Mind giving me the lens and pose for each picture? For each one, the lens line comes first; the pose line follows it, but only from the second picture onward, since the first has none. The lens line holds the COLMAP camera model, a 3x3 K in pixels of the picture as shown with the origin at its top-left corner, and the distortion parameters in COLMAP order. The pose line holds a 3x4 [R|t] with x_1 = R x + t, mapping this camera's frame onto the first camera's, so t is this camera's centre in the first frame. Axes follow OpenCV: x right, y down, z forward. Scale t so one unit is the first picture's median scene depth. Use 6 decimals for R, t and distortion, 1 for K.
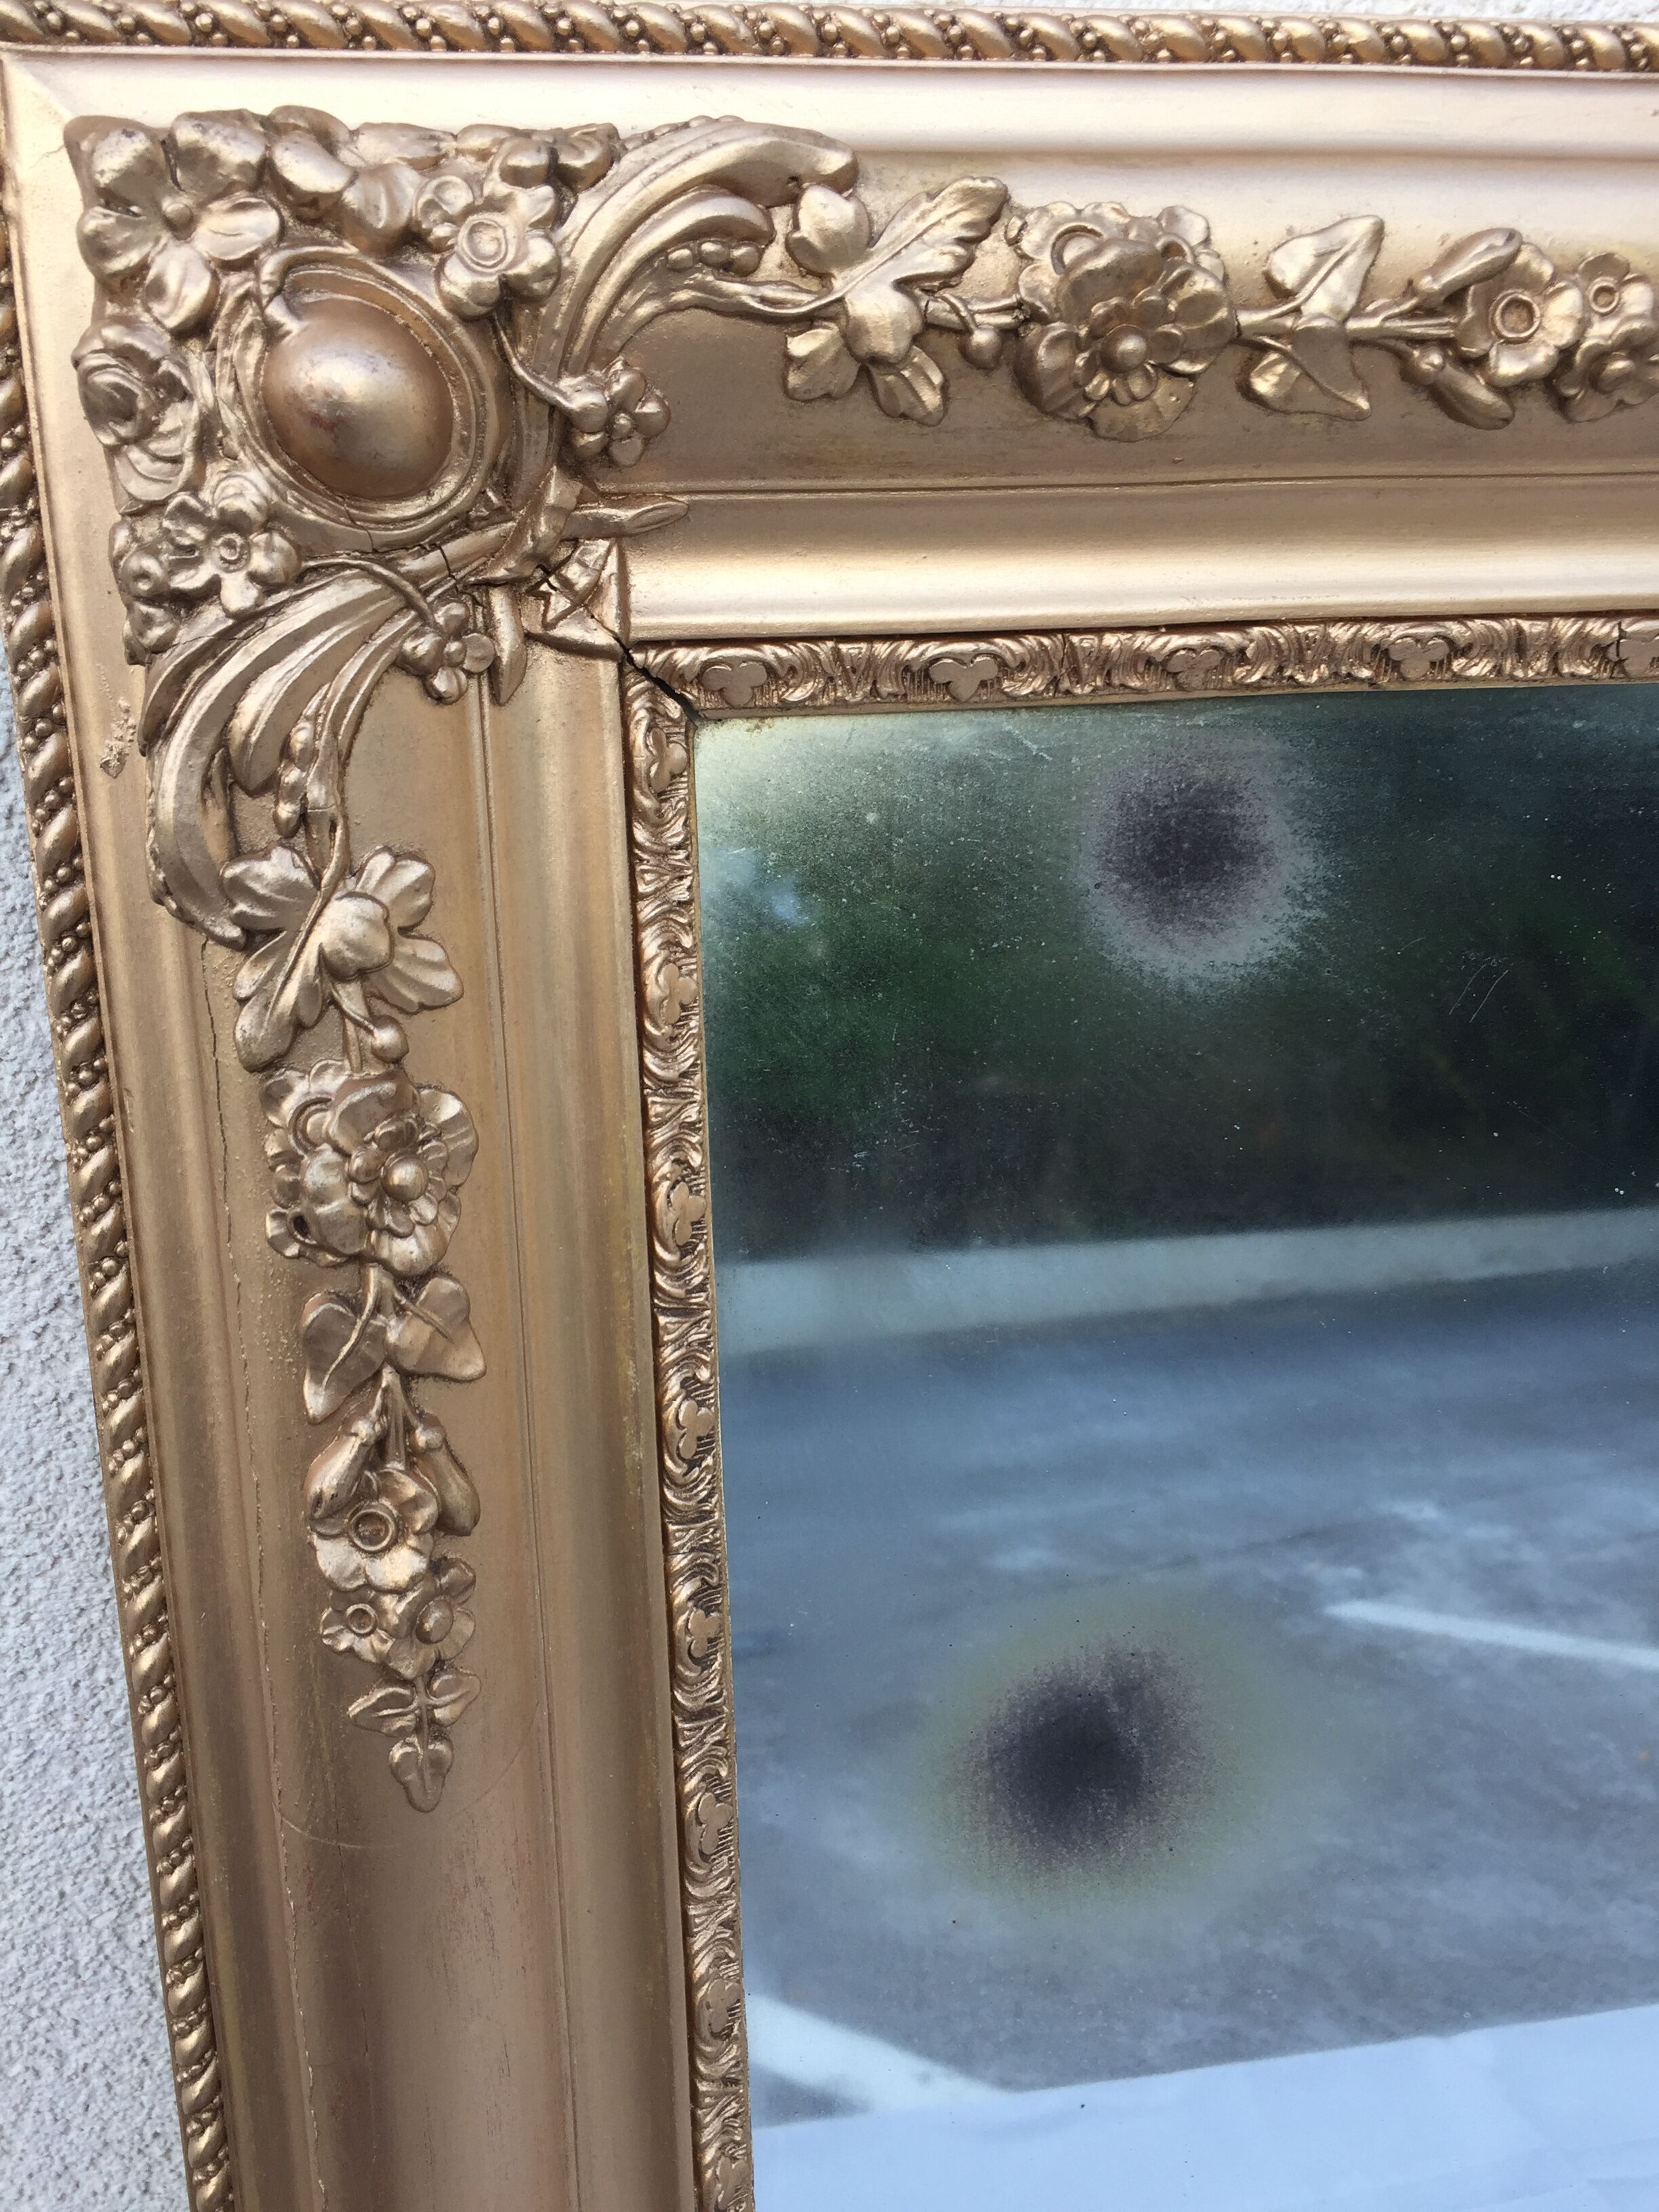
lens RADIAL K [[1934.0, 0, 835.9], [0, 1934.0, 1070.1], [0, 0, 1]] dist [0.091001, -0.143765]
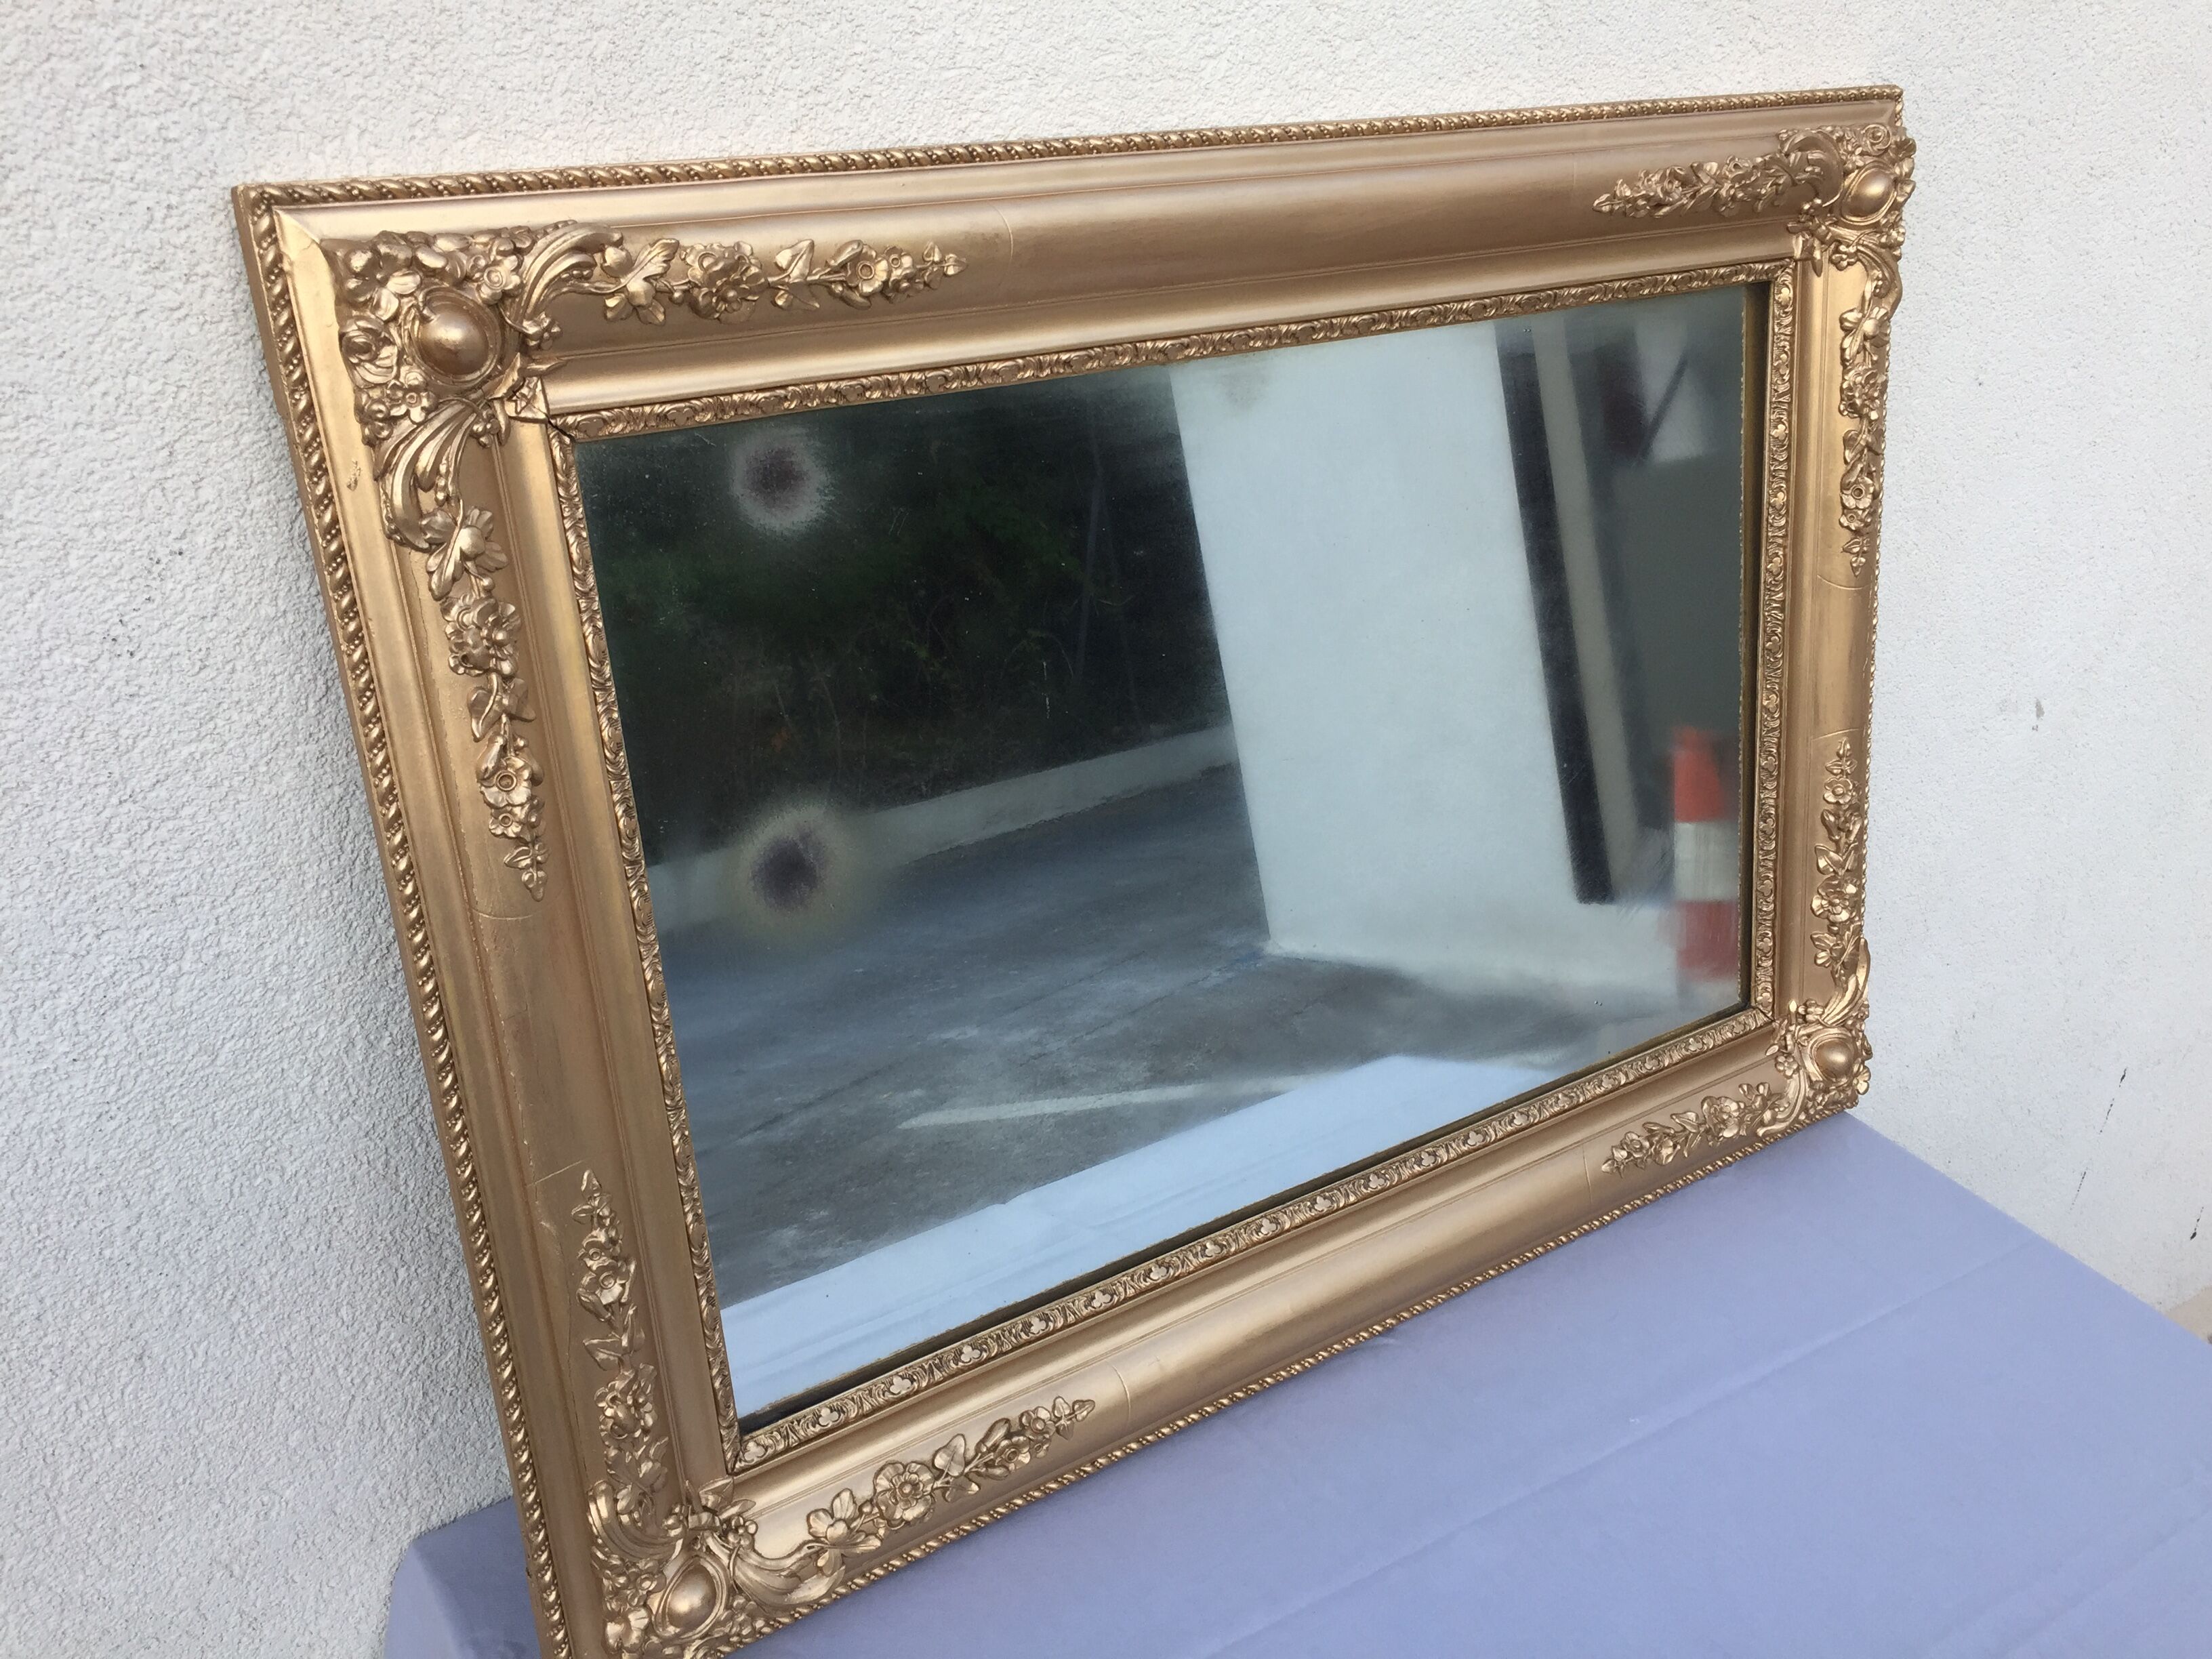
lens RADIAL K [[1946.7, 0, 1195.3], [0, 1946.7, 829.0], [0, 0, 1]] dist [0.037086, 0.006394]
pose [[0.895043, -0.176715, 0.409474, -0.500963], [0.148794, 0.983864, 0.099362, 0.183113], [-0.420426, -0.028006, 0.906895, -1.704784]]
